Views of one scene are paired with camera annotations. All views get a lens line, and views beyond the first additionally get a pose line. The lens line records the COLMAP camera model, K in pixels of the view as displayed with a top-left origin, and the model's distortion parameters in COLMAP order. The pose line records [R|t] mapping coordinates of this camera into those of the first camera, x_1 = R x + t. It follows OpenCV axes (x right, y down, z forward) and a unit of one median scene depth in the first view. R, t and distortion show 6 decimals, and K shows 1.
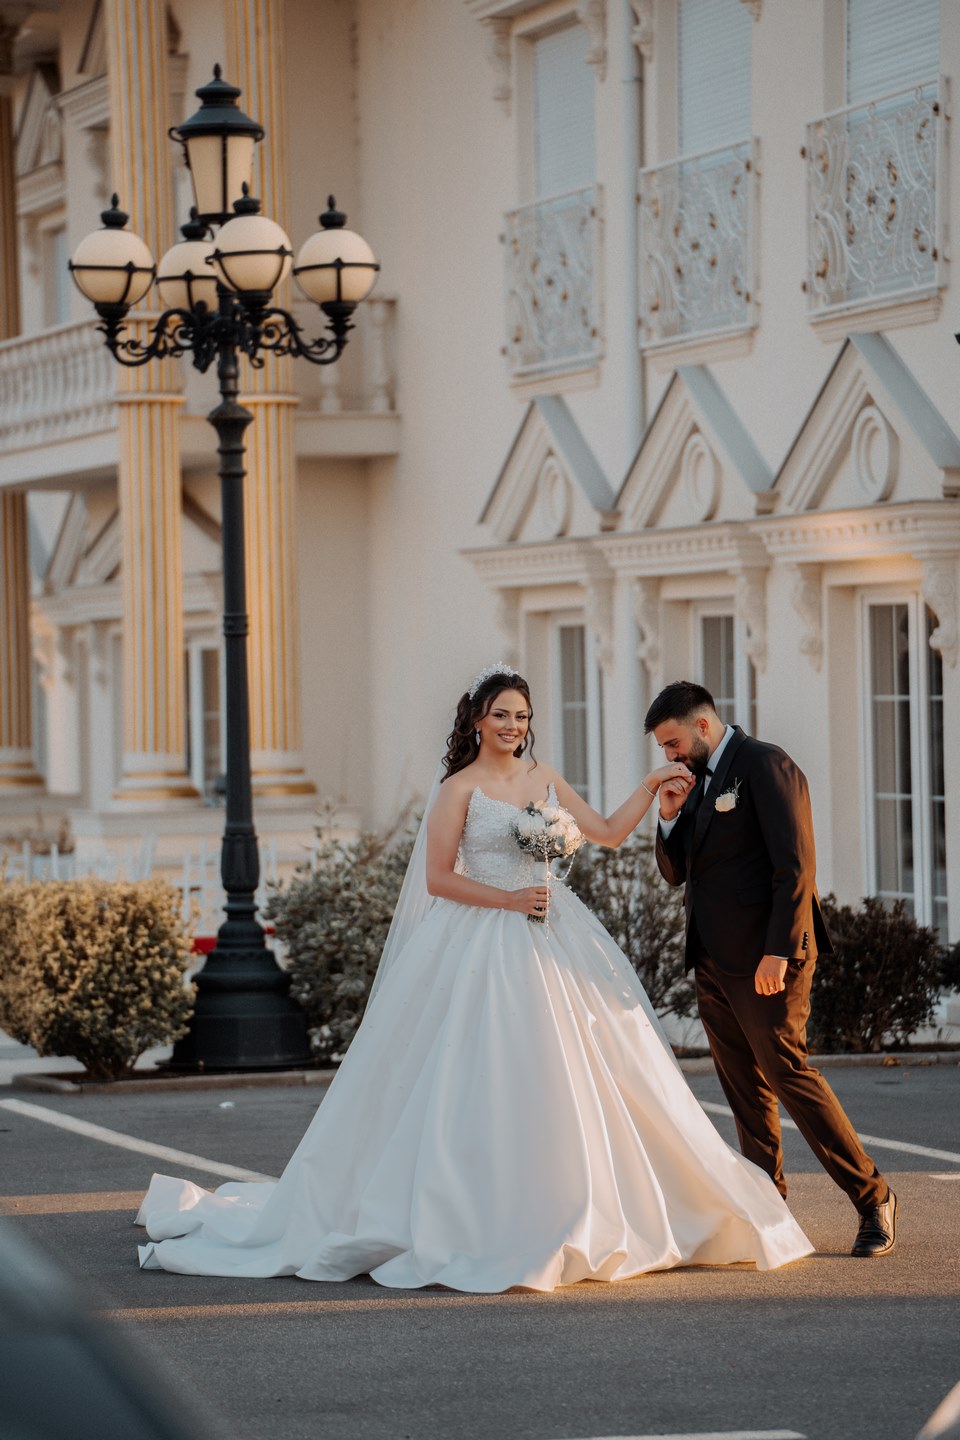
lens RADIAL K [[5194.9, 0, 501.0], [0, 5194.9, 696.6], [0, 0, 1]] dist [1.406031, 0.000000]
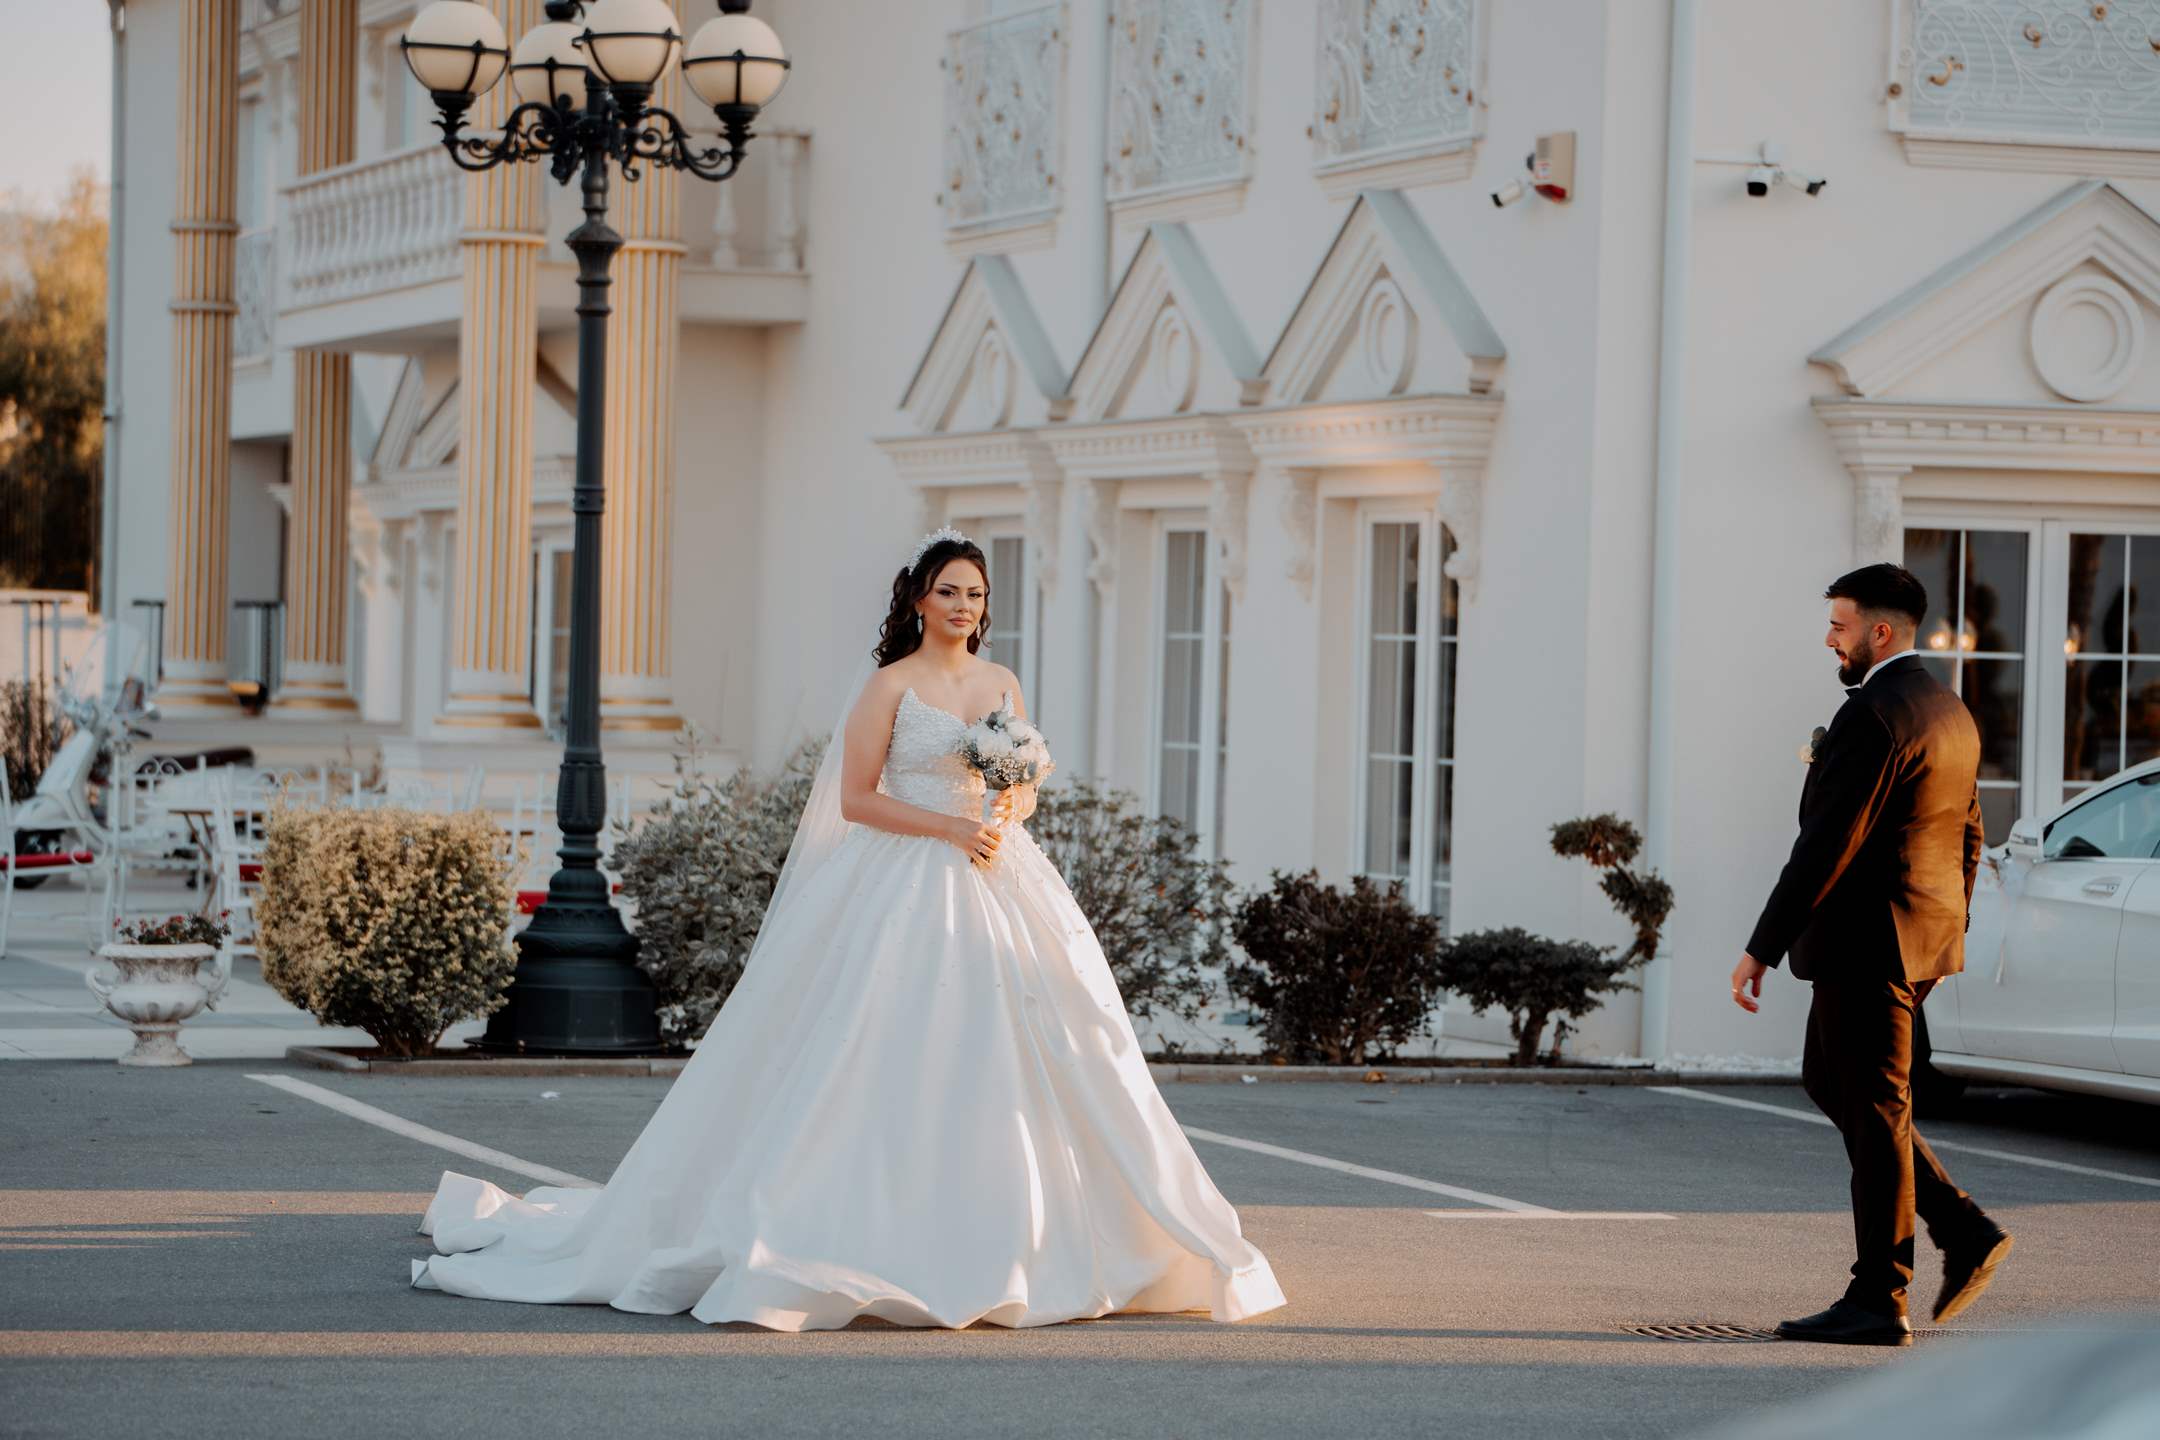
lens RADIAL K [[6056.4, 0, 1134.9], [0, 6056.4, 665.3], [0, 0, 1]] dist [0.517485, 0.000000]
pose [[0.998265, 0.046386, 0.036262, 0.000009], [-0.046405, 0.998923, -0.000323, 0.007146], [-0.036238, -0.001360, 0.999342, 0.058274]]
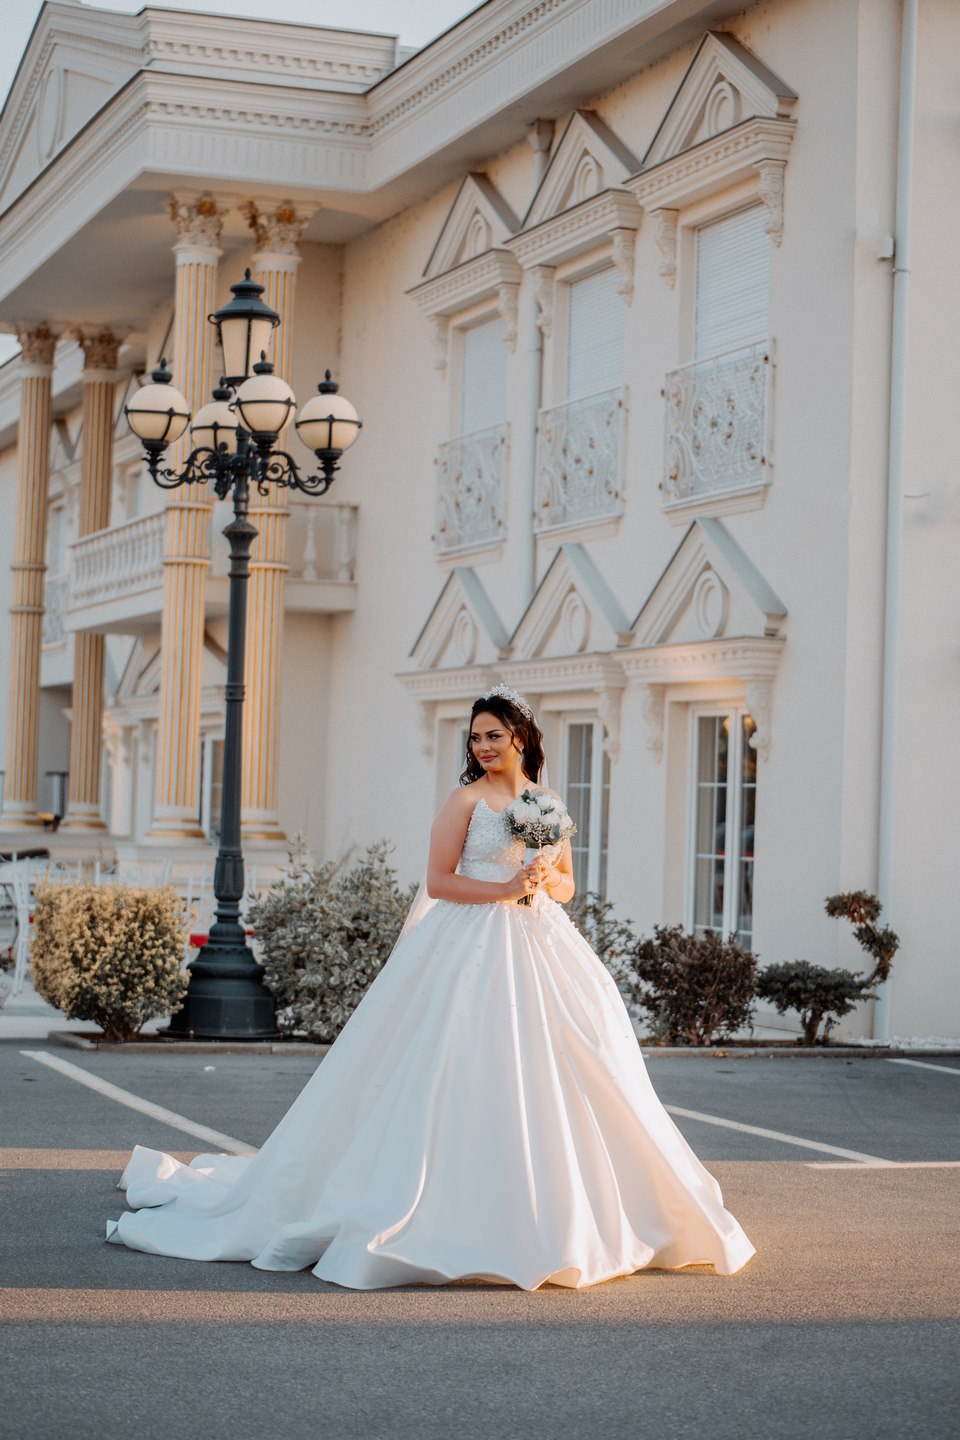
lens RADIAL K [[2891.7, 0, 486.1], [0, 2891.7, 717.7], [0, 0, 1]] dist [-0.052883, 0.000000]
pose [[0.998104, 0.051363, 0.033918, -0.011694], [-0.050216, 0.998165, -0.033840, 0.011913], [-0.035594, 0.032072, 0.998852, 0.257266]]
